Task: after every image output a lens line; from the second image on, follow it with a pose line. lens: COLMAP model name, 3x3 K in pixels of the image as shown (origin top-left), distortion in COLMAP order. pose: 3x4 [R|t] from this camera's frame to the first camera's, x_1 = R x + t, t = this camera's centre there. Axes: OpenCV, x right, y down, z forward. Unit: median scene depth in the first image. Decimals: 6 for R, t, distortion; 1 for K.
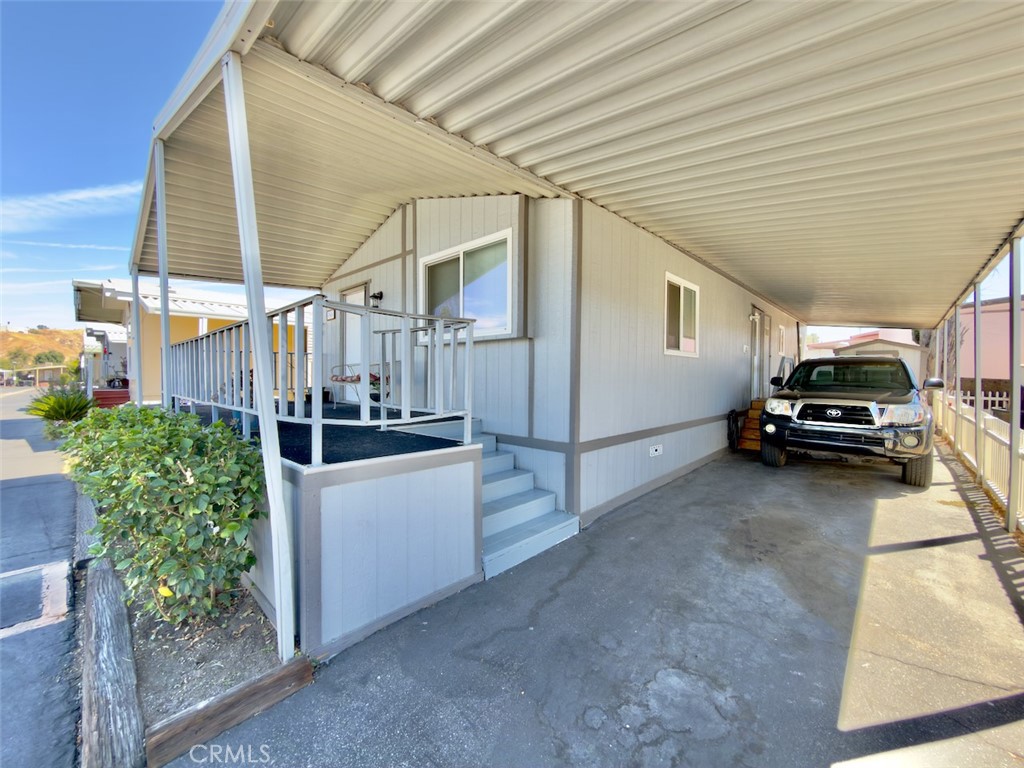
lens RADIAL K [[410.4, 0, 512.0], [0, 410.4, 384.0], [0, 0, 1]] dist [-0.002609, -0.000183]
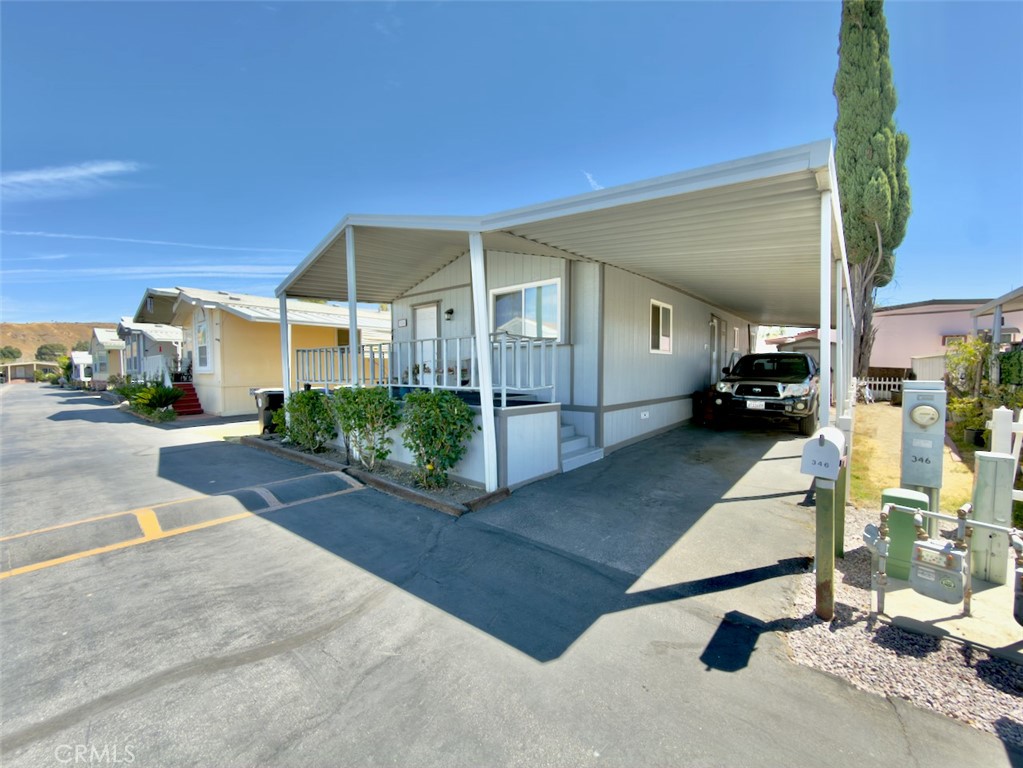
lens RADIAL K [[412.6, 0, 511.5], [0, 412.6, 384.0], [0, 0, 1]] dist [0.000675, 0.000219]
pose [[0.998694, -0.009204, 0.050260, -0.239923], [0.008346, 0.999816, 0.017270, 0.014082], [-0.050409, -0.016828, 0.998587, -0.553771]]
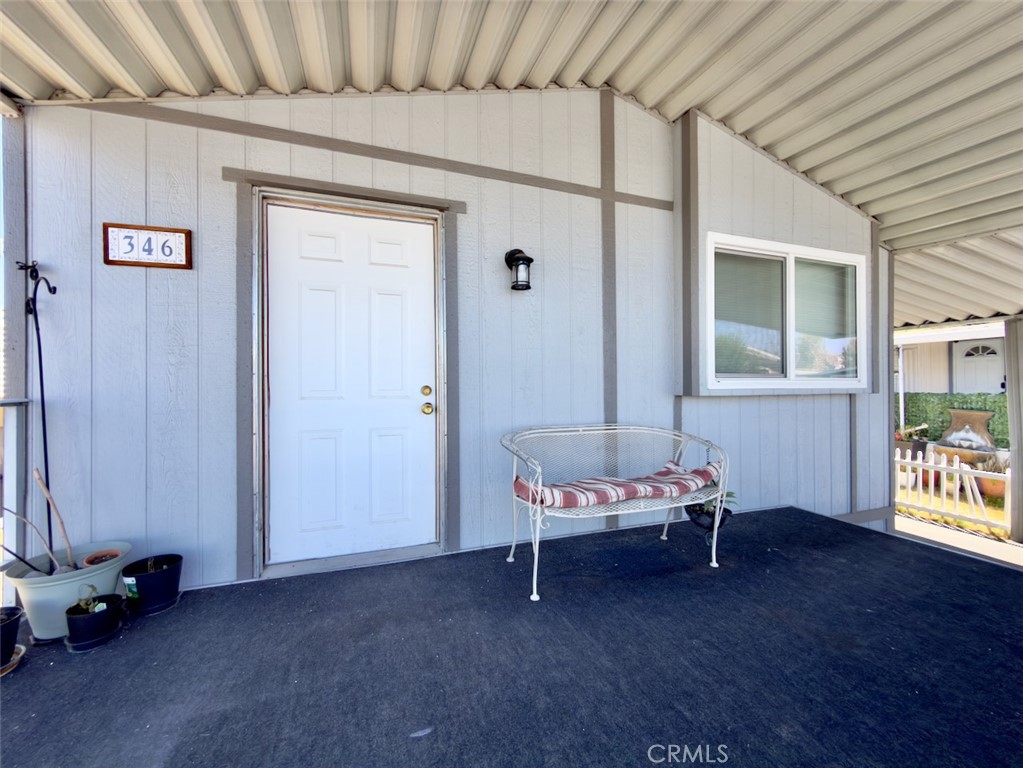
lens RADIAL K [[410.0, 0, 511.5], [0, 410.0, 384.0], [0, 0, 1]] dist [-0.002609, -0.000183]
pose [[0.454675, -0.004473, 0.890646, -0.862044], [0.023672, 0.999695, -0.007064, -0.118509], [-0.890343, 0.024295, 0.454642, 1.053286]]
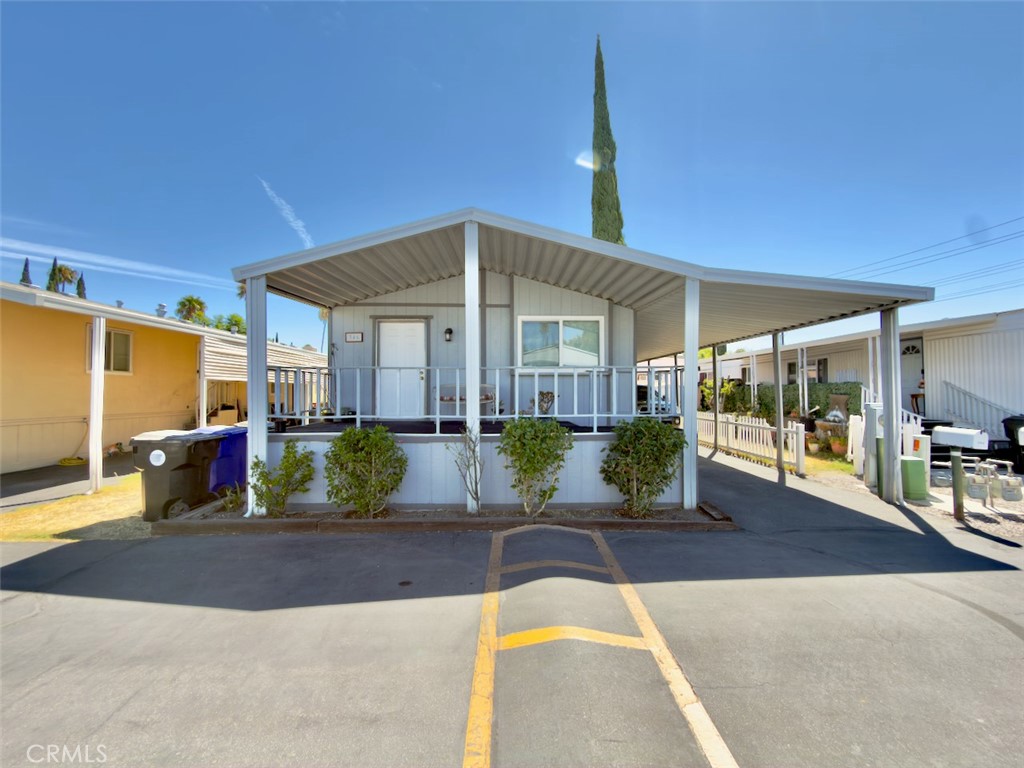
lens RADIAL K [[410.4, 0, 512.0], [0, 410.4, 384.0], [0, 0, 1]] dist [-0.002609, -0.000183]
pose [[0.704754, 0.009534, 0.709387, -1.365124], [0.018682, 0.999314, -0.031991, -0.015125], [-0.709205, 0.035798, 0.704093, -0.012146]]
